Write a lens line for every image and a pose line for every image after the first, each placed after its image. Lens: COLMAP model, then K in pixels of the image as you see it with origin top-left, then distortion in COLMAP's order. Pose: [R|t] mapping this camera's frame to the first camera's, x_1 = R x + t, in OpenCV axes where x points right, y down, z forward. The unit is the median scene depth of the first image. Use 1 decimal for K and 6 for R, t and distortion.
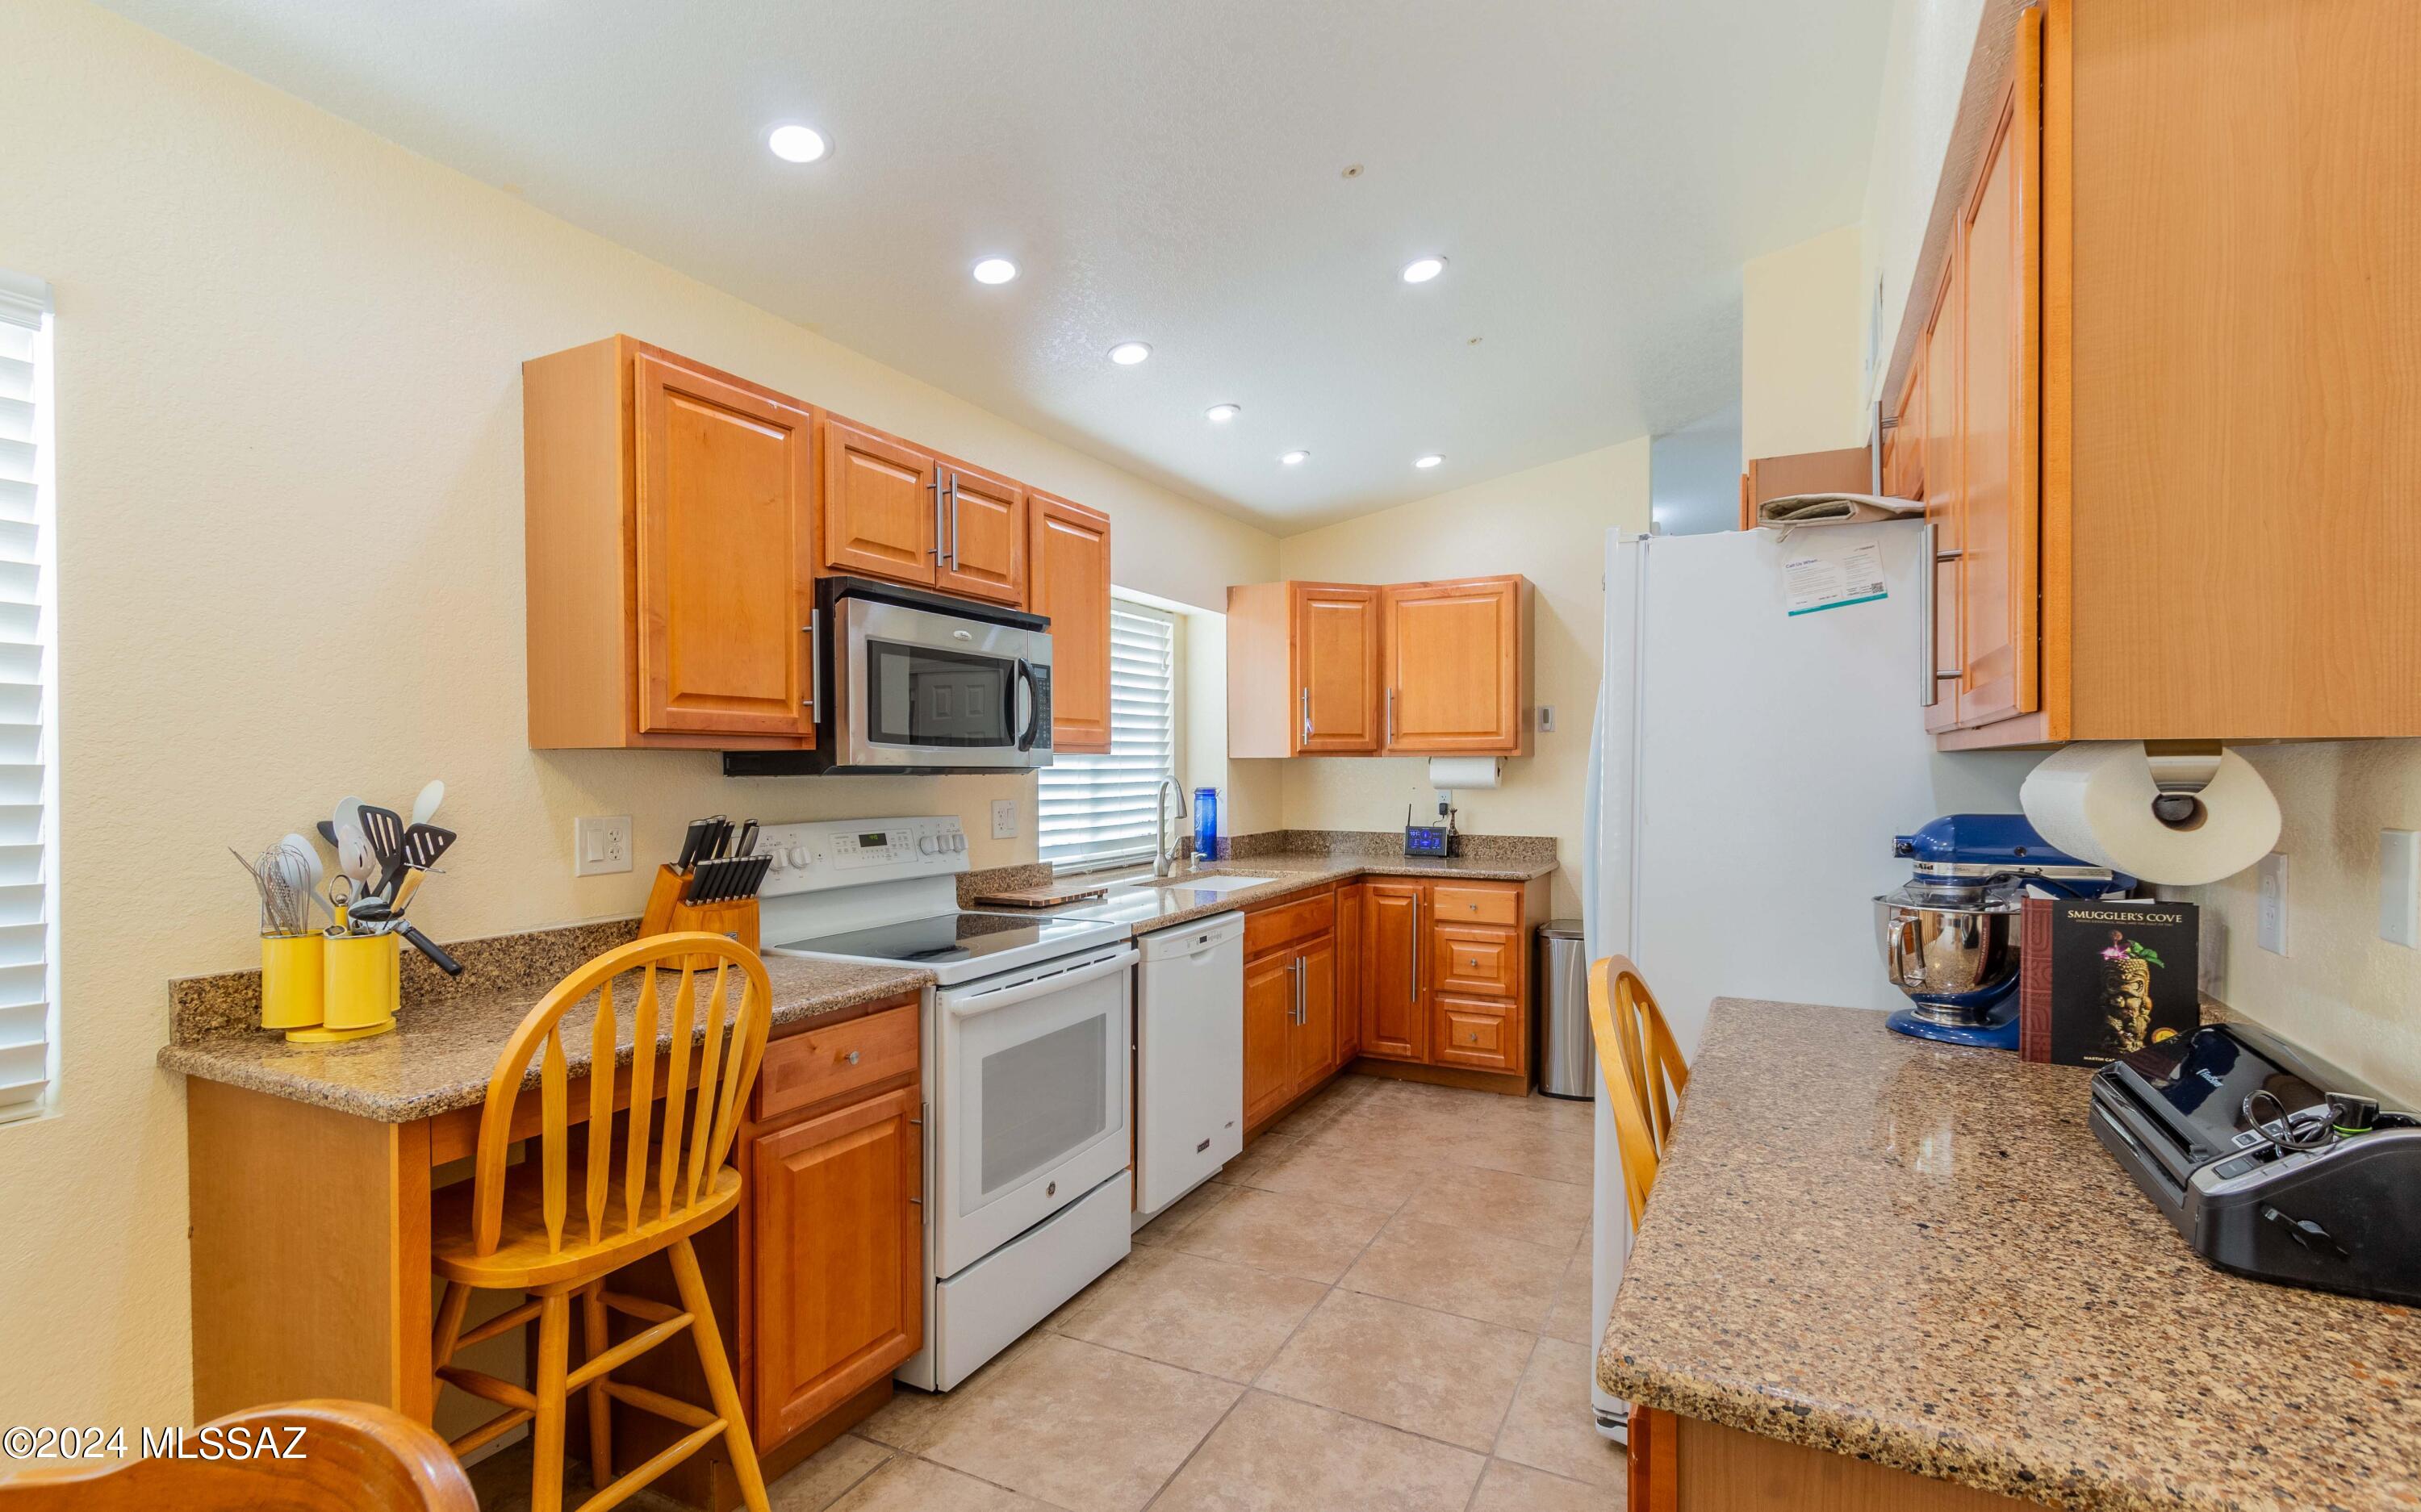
lens RADIAL K [[1159.3, 0, 1179.2], [0, 1159.3, 793.4], [0, 0, 1]] dist [0.000620, -0.000120]
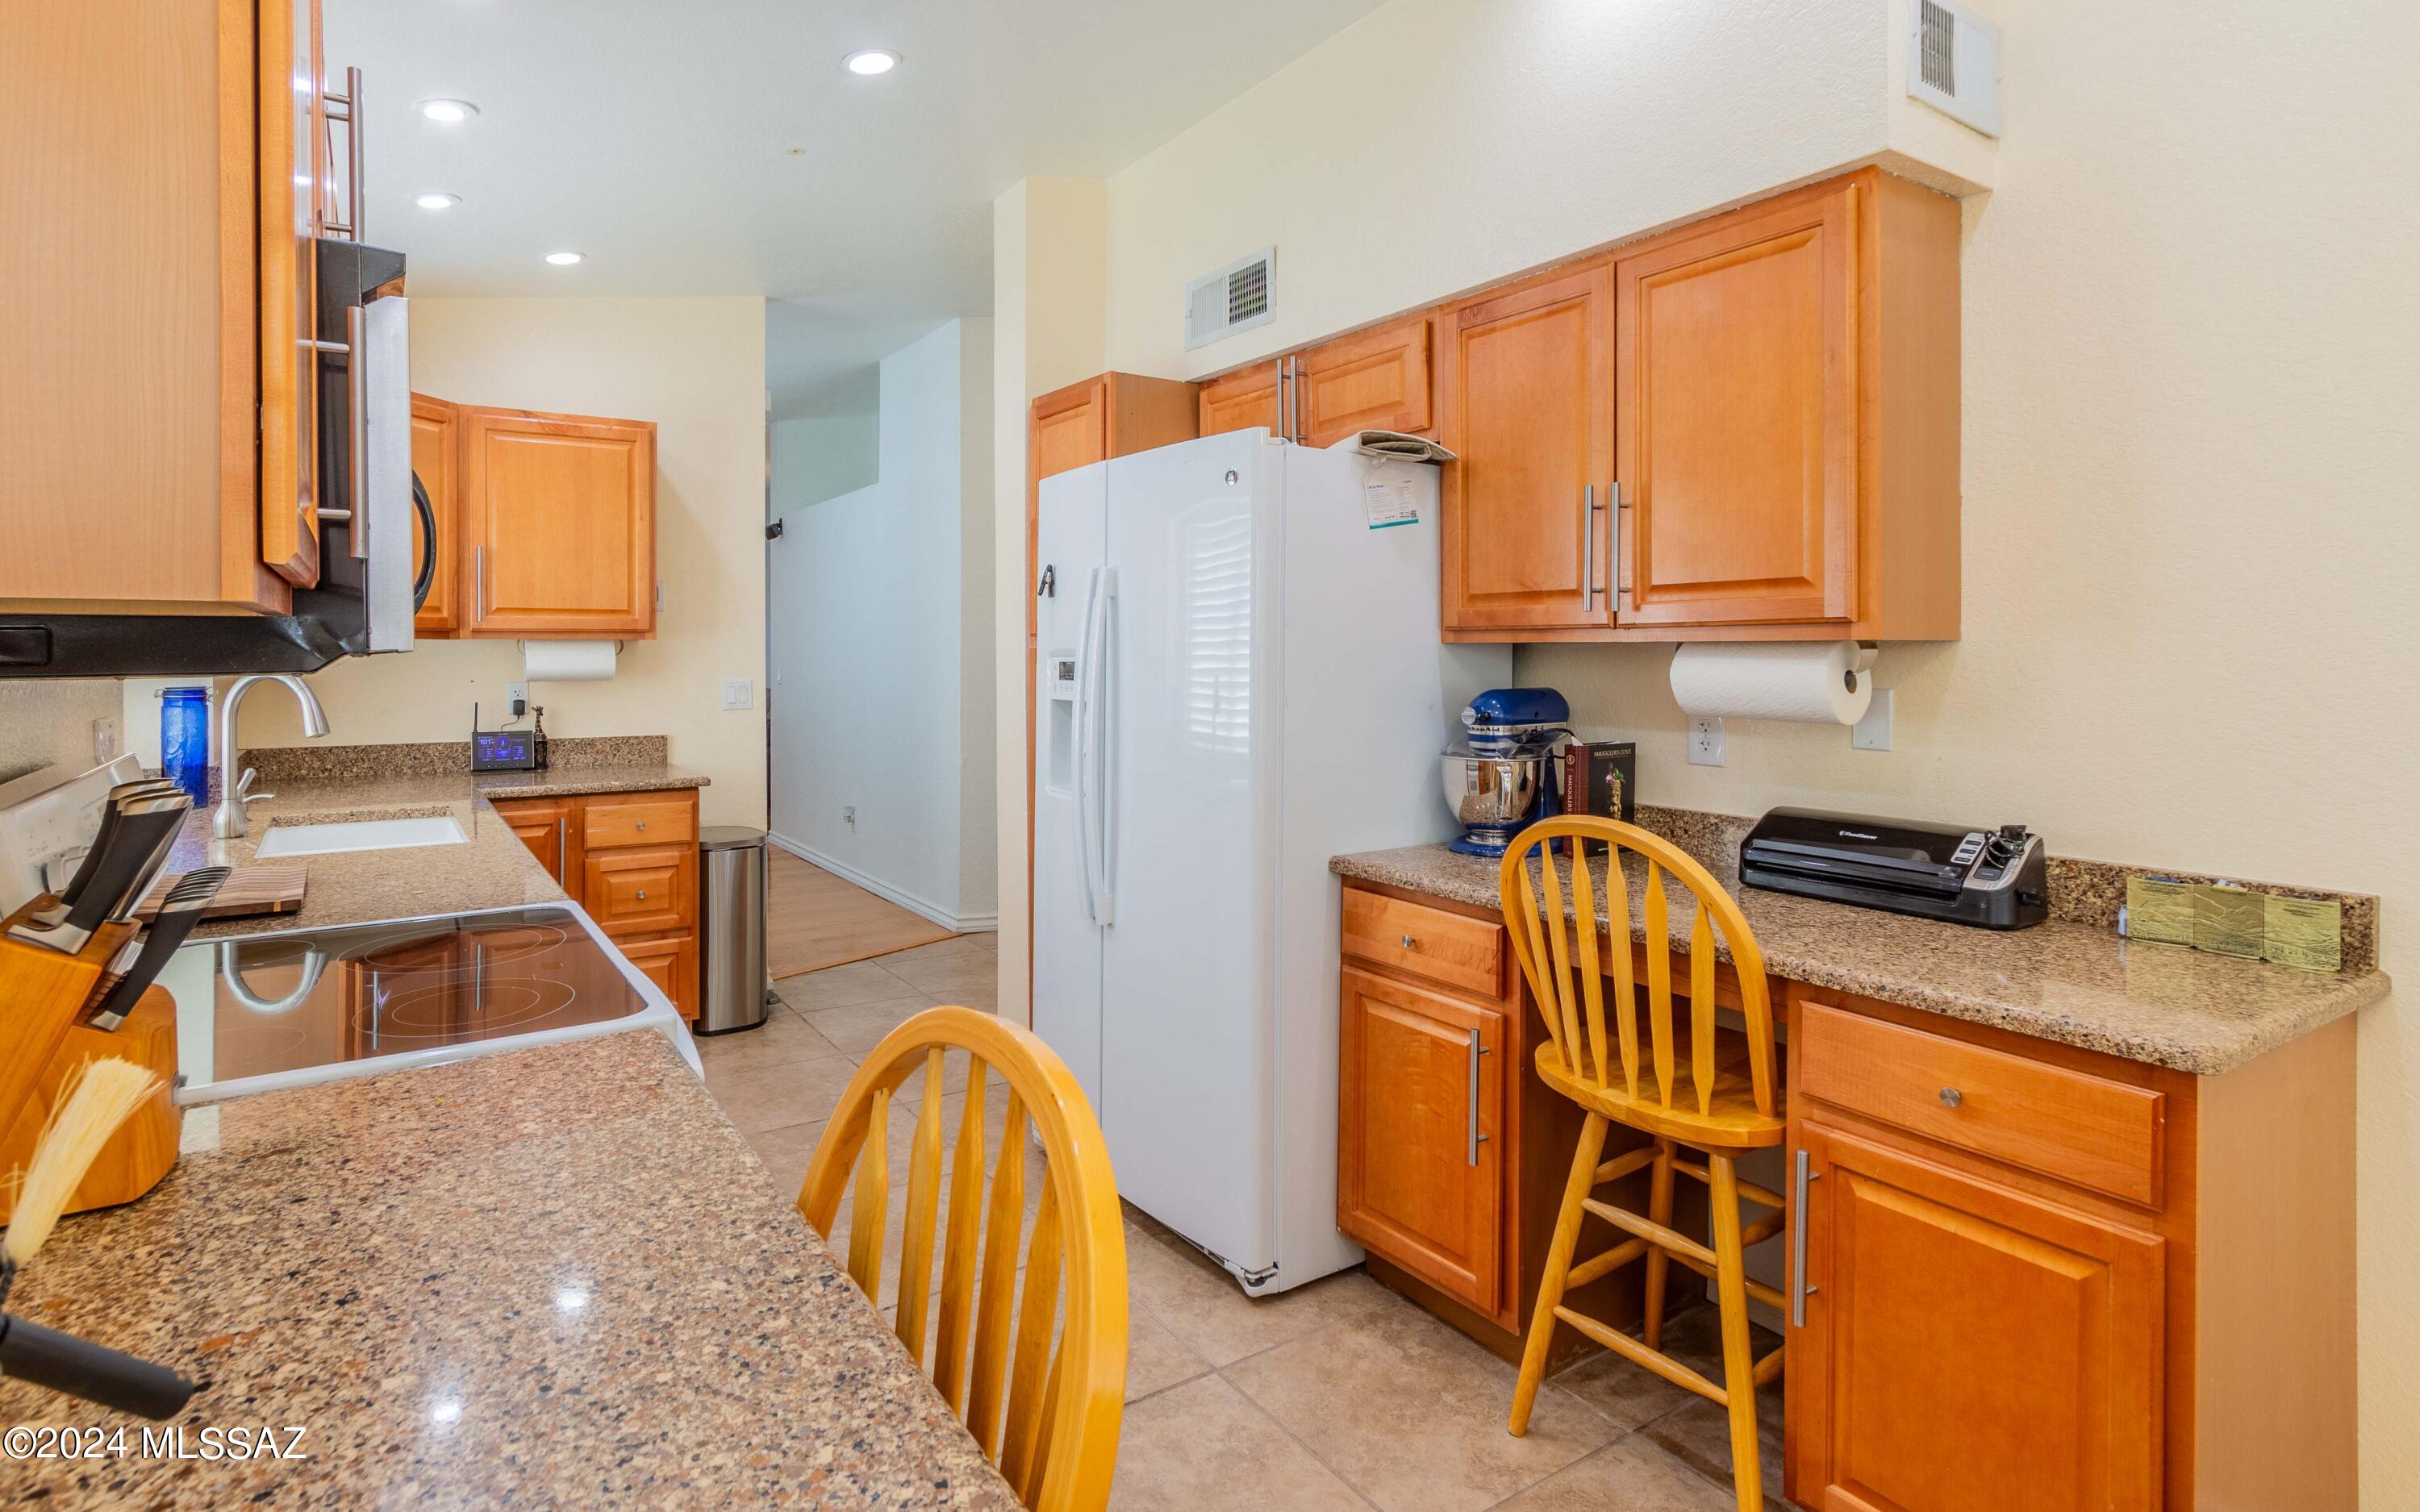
lens RADIAL K [[1200.0, 0, 1208.2], [0, 1200.0, 662.3], [0, 0, 1]] dist [-0.000145, -0.000269]
pose [[0.473896, -0.005630, 0.880563, -0.274353], [0.018308, 0.999826, -0.003461, -0.005665], [-0.880390, 0.017761, 0.473917, 0.235772]]
